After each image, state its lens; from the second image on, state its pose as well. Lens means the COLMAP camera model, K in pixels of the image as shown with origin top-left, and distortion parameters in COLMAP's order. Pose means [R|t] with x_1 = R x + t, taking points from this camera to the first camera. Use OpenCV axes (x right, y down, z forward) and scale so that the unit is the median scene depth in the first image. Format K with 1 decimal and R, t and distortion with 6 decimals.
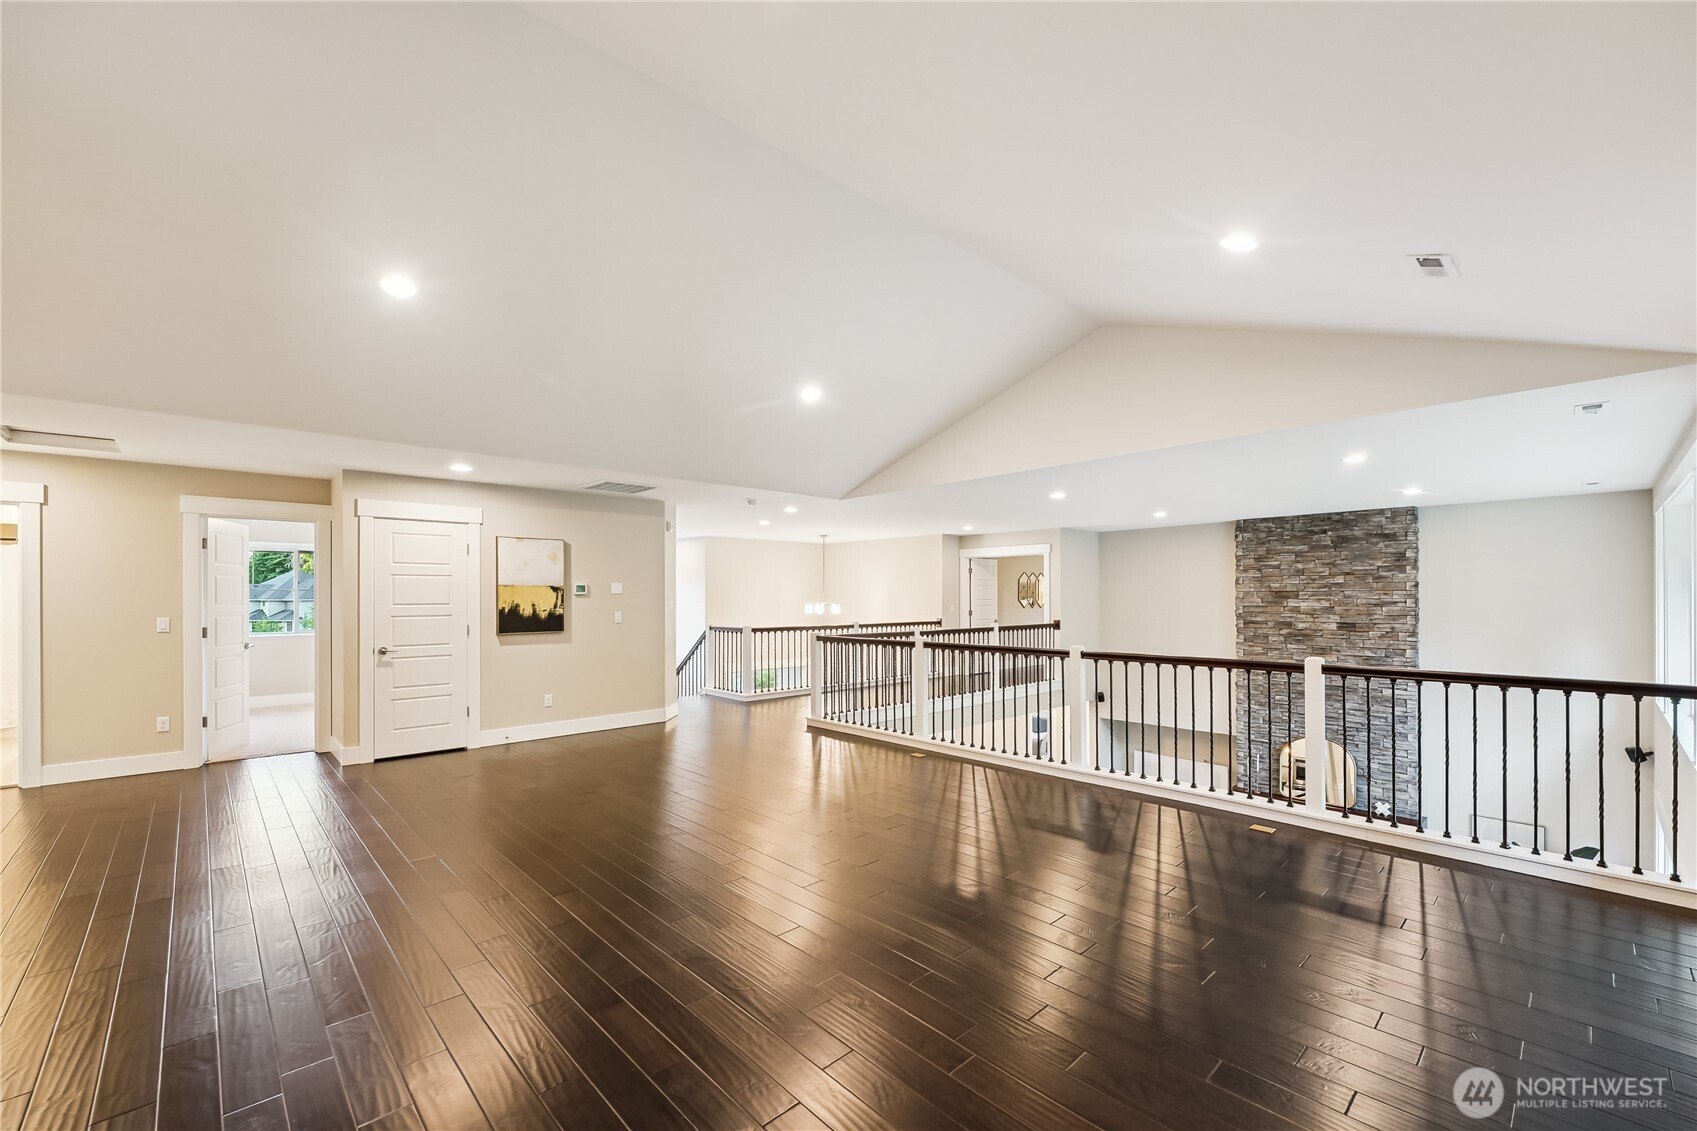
lens RADIAL K [[685.3, 0, 836.2], [0, 685.3, 600.6], [0, 0, 1]] dist [-0.012317, -0.000613]
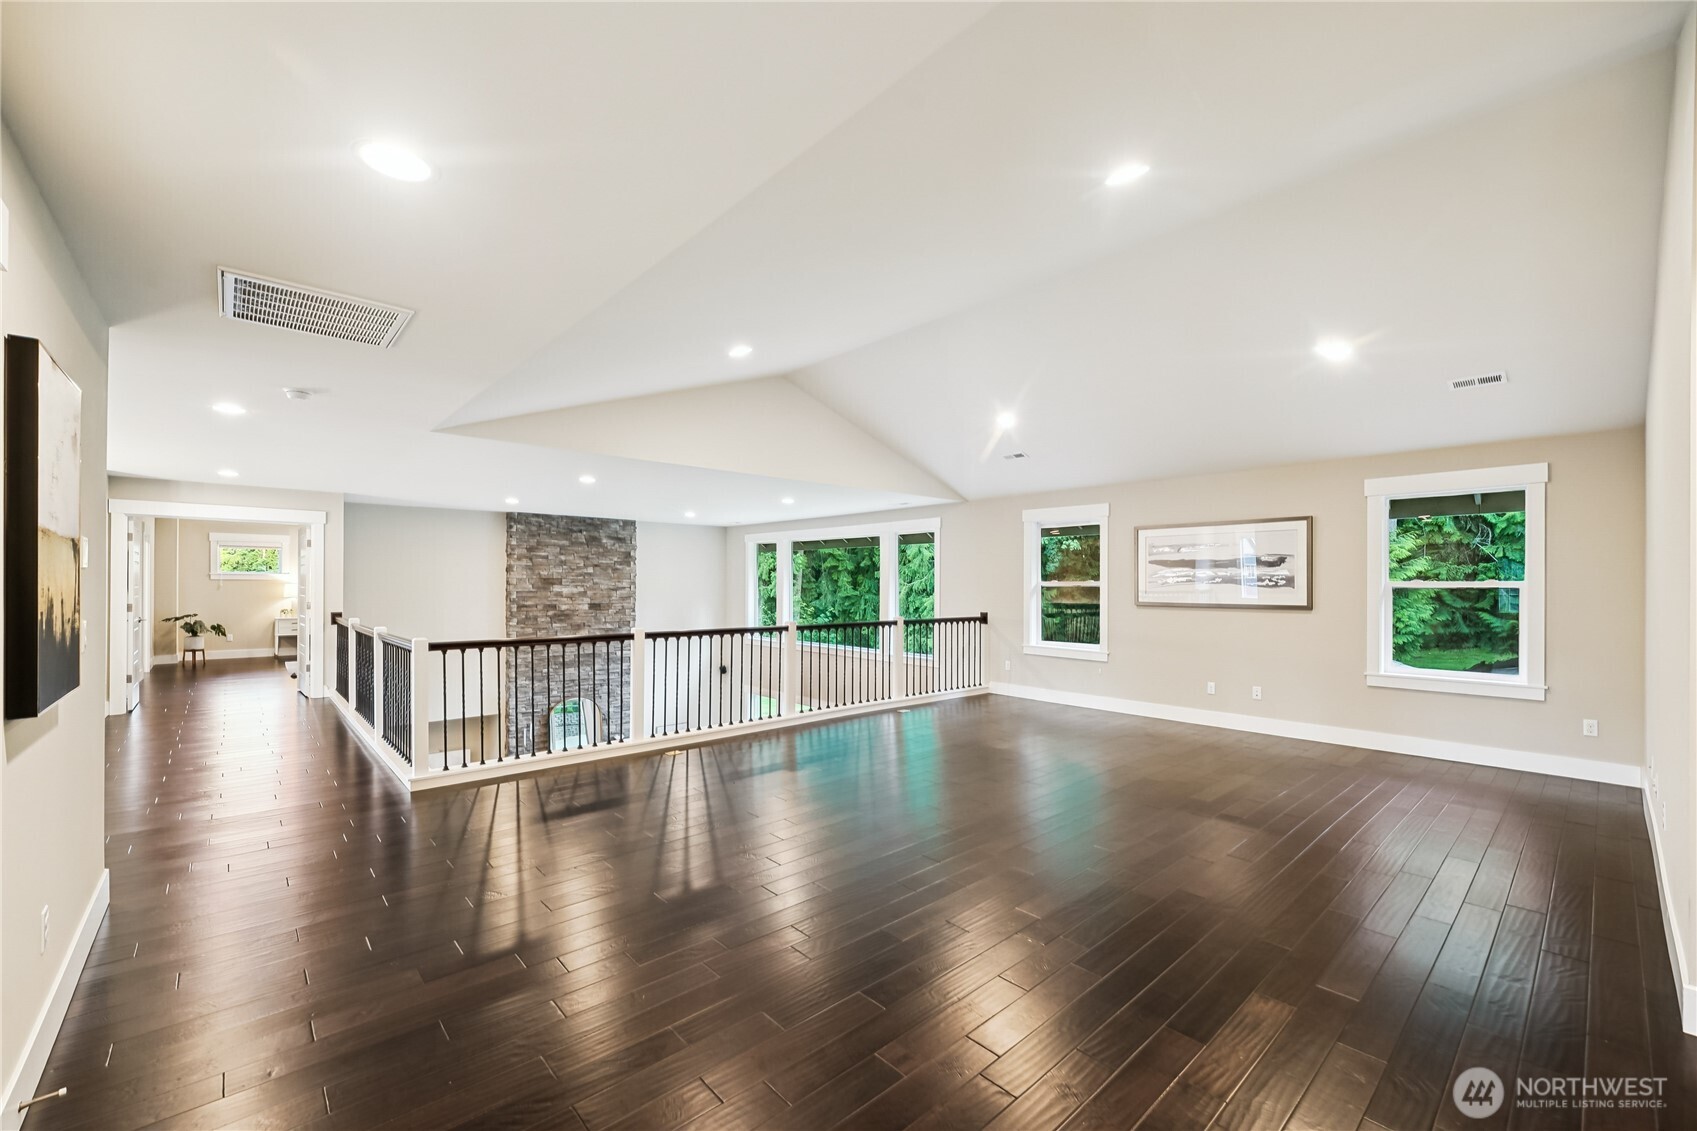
lens RADIAL K [[685.3, 0, 848.9], [0, 685.3, 578.2], [0, 0, 1]] dist [-0.012317, -0.000613]
pose [[0.011814, 0.013097, 0.999844, -0.527299], [-0.001401, 0.999913, -0.013081, 0.000758], [-0.999929, -0.001246, 0.011831, 0.488755]]
